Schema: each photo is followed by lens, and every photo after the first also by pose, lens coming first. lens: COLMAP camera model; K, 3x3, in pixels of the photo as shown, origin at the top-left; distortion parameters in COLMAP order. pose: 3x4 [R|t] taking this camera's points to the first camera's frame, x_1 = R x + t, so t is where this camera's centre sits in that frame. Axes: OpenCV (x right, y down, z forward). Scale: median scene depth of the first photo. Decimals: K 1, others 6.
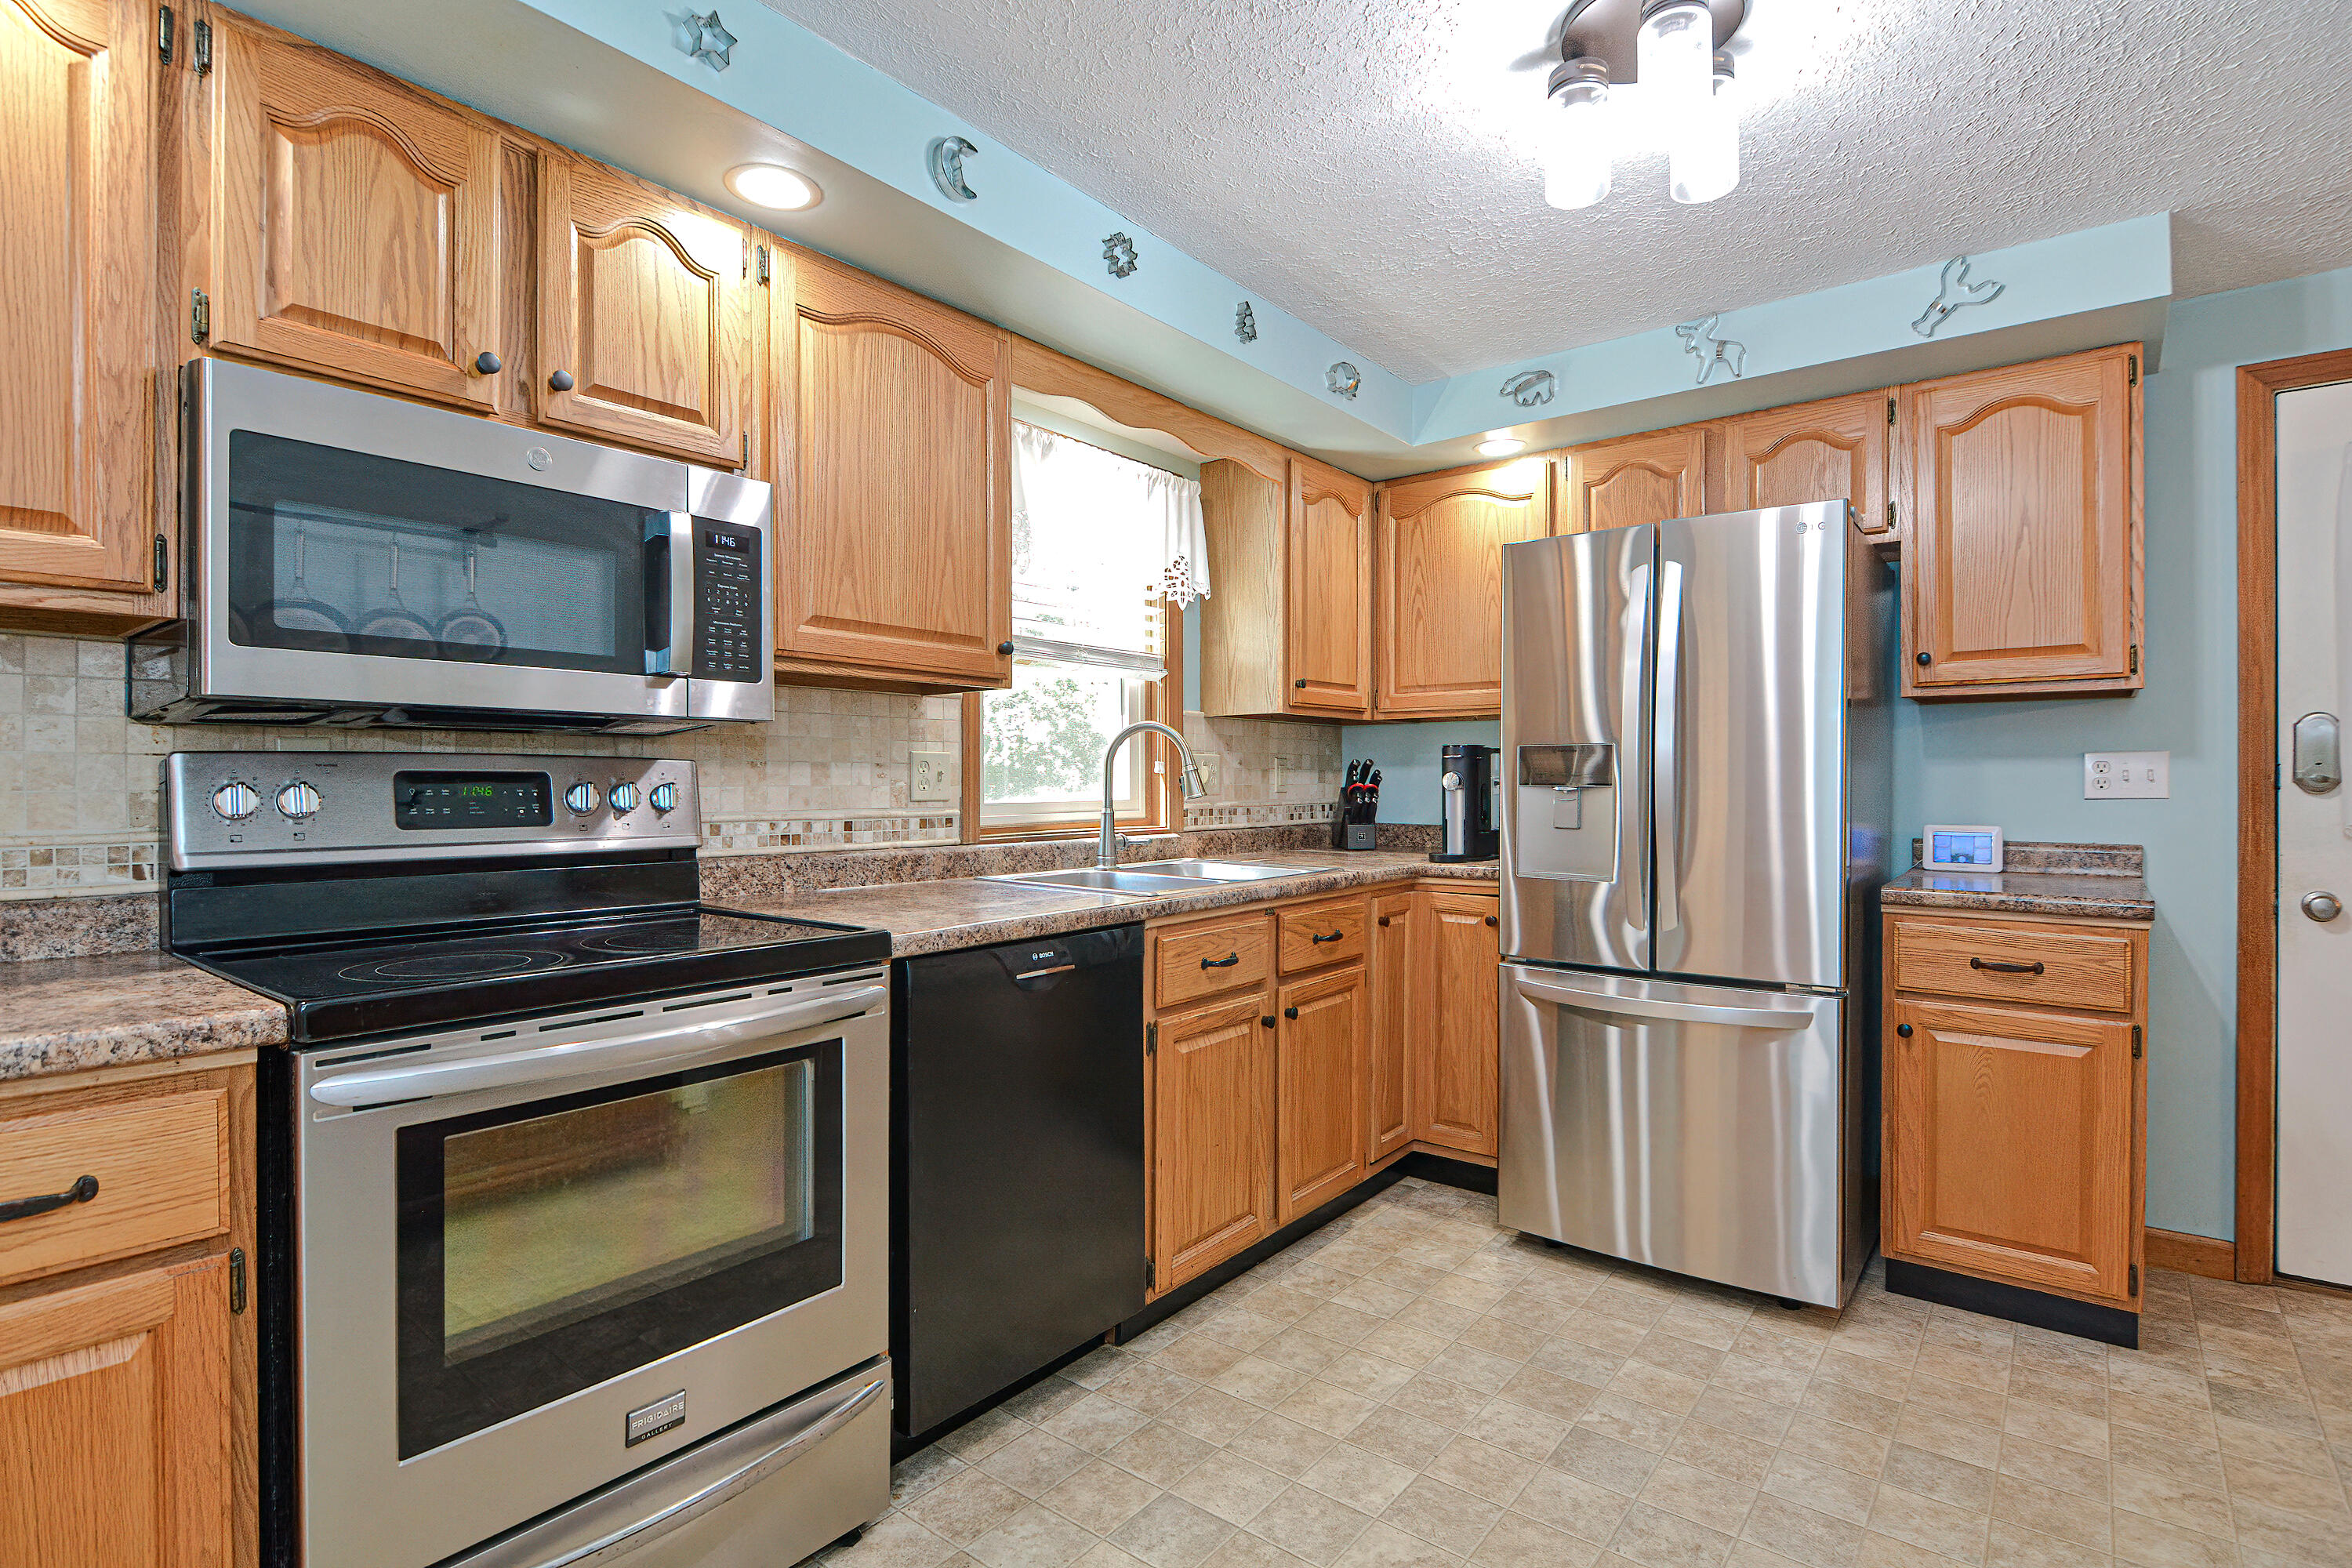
lens RADIAL K [[1137.4, 0, 1170.1], [0, 1137.4, 788.1], [0, 0, 1]] dist [-0.001046, -0.001753]
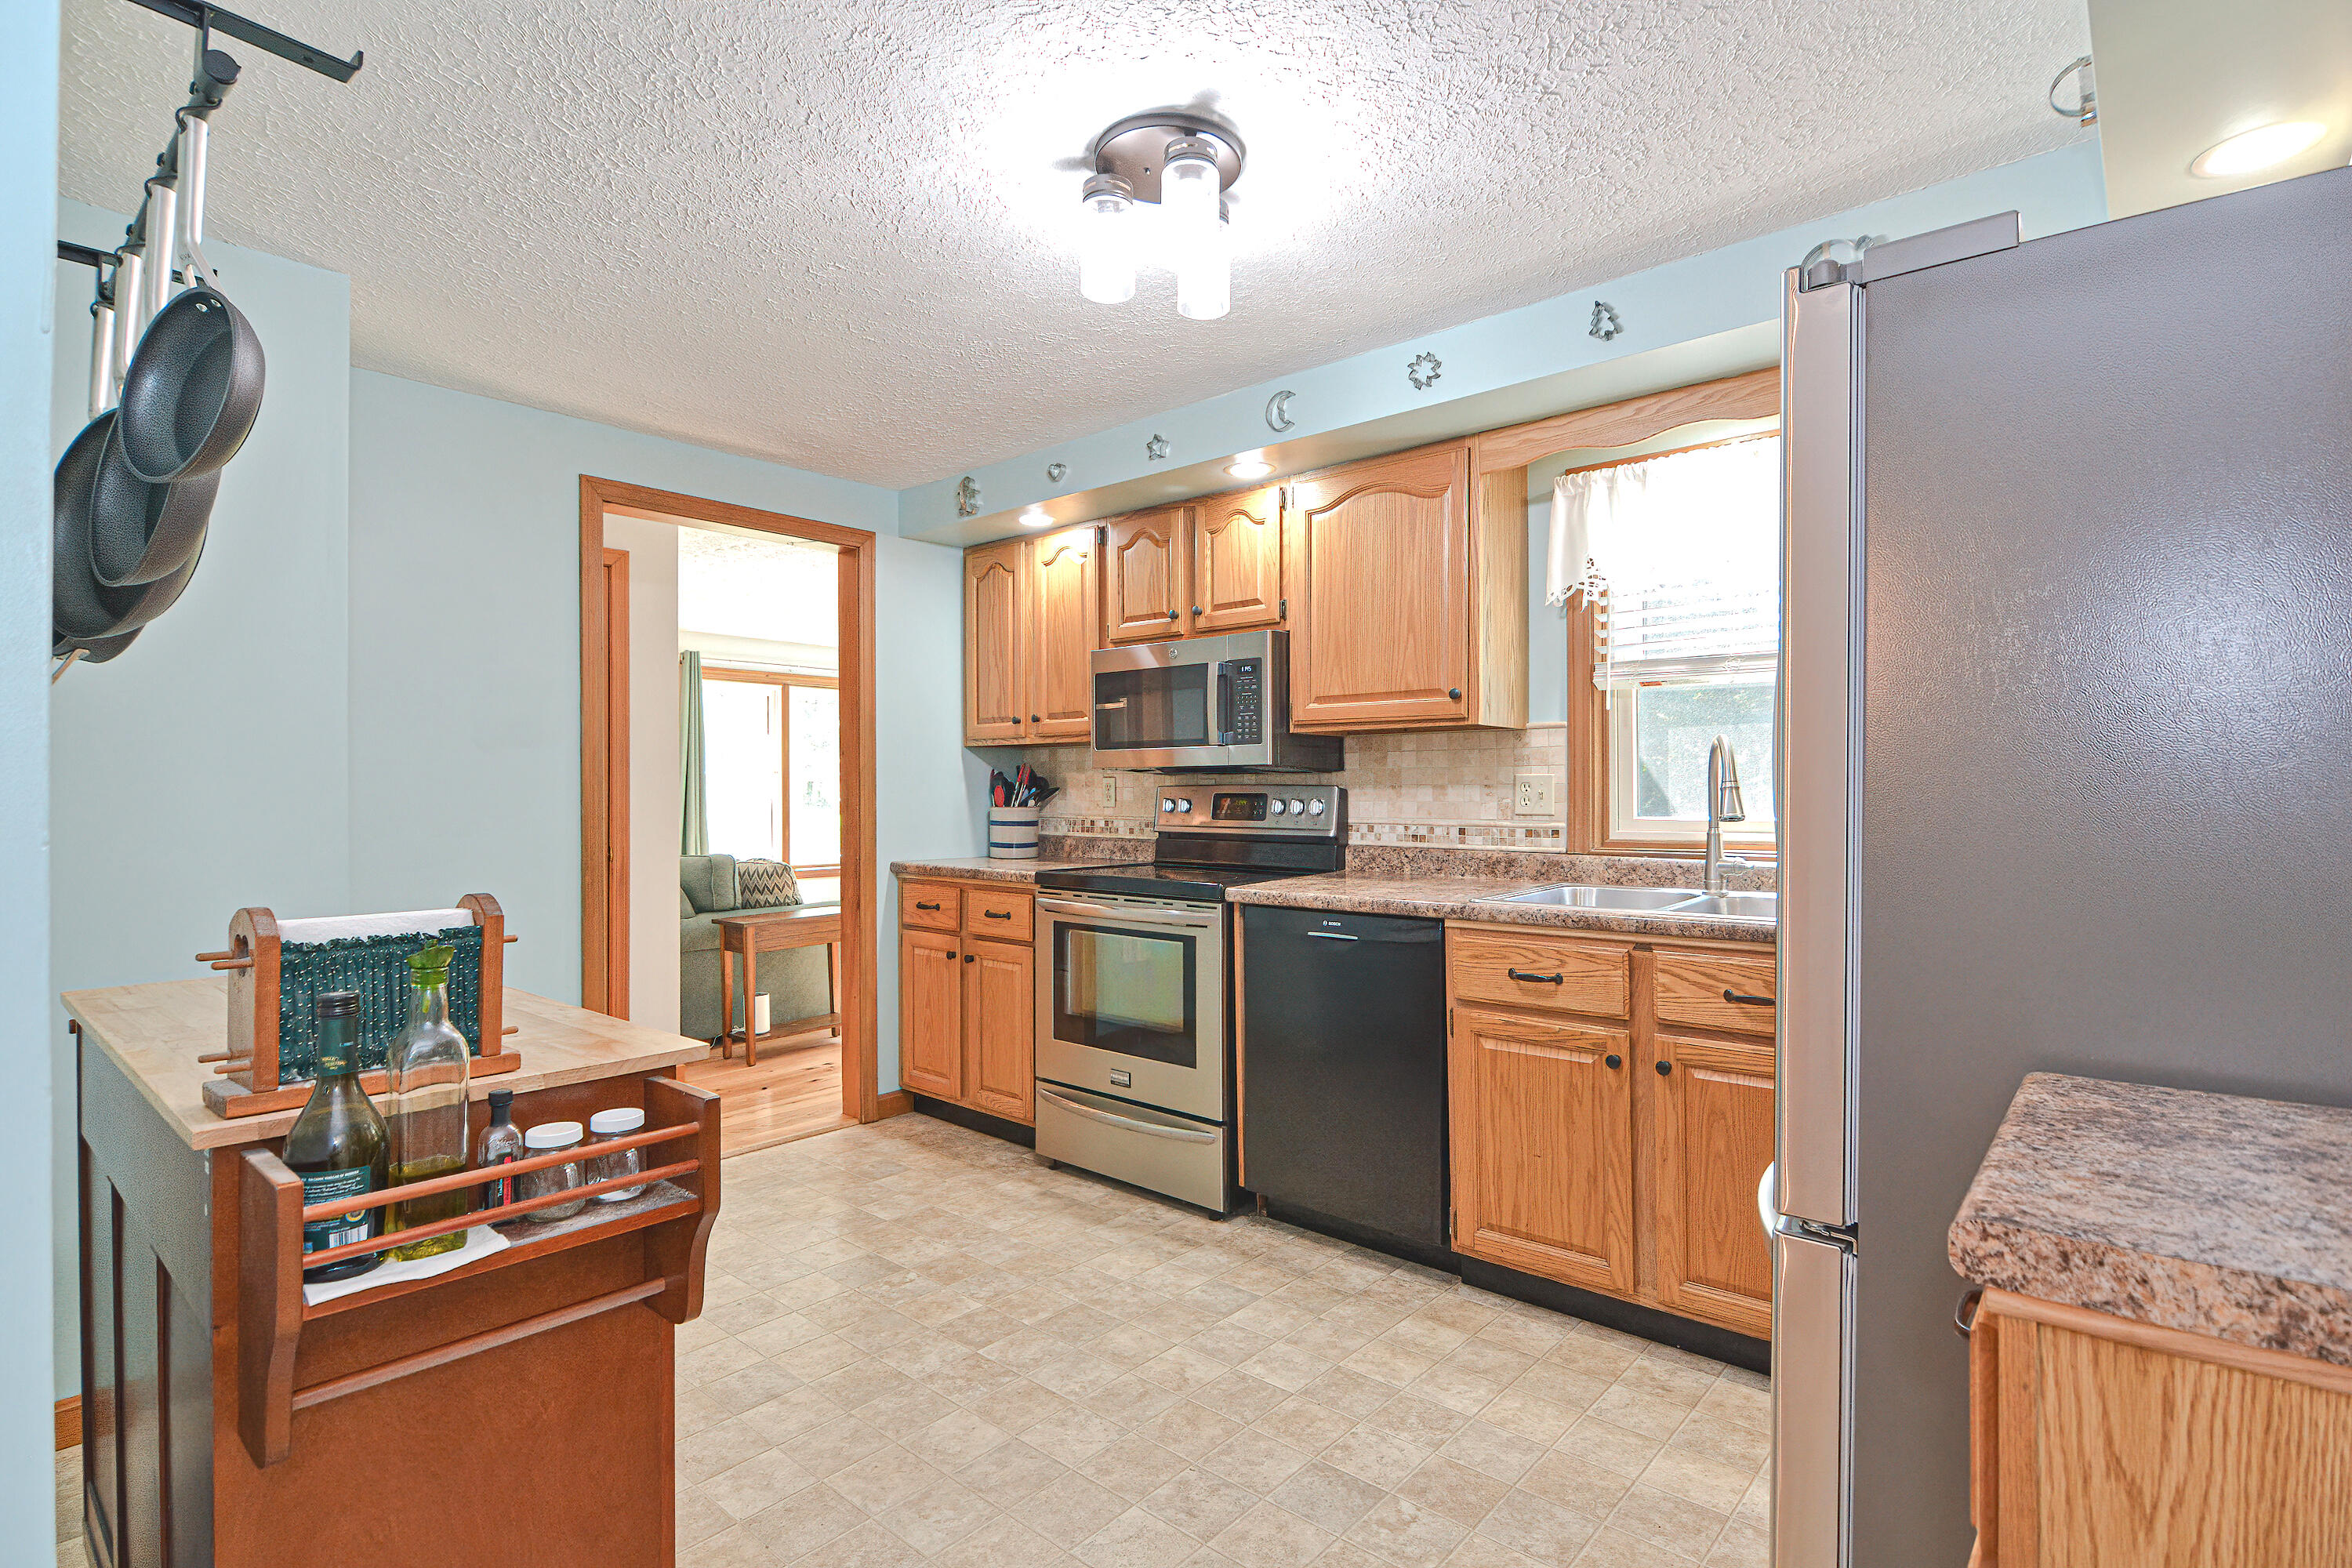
lens RADIAL K [[1137.4, 0, 1179.1], [0, 1137.4, 787.5], [0, 0, 1]] dist [-0.001046, -0.001753]
pose [[-0.044357, 0.000332, -0.999016, 1.163759], [-0.002392, 0.999997, 0.000438, -0.020161], [0.999013, 0.002409, -0.044356, 0.774438]]
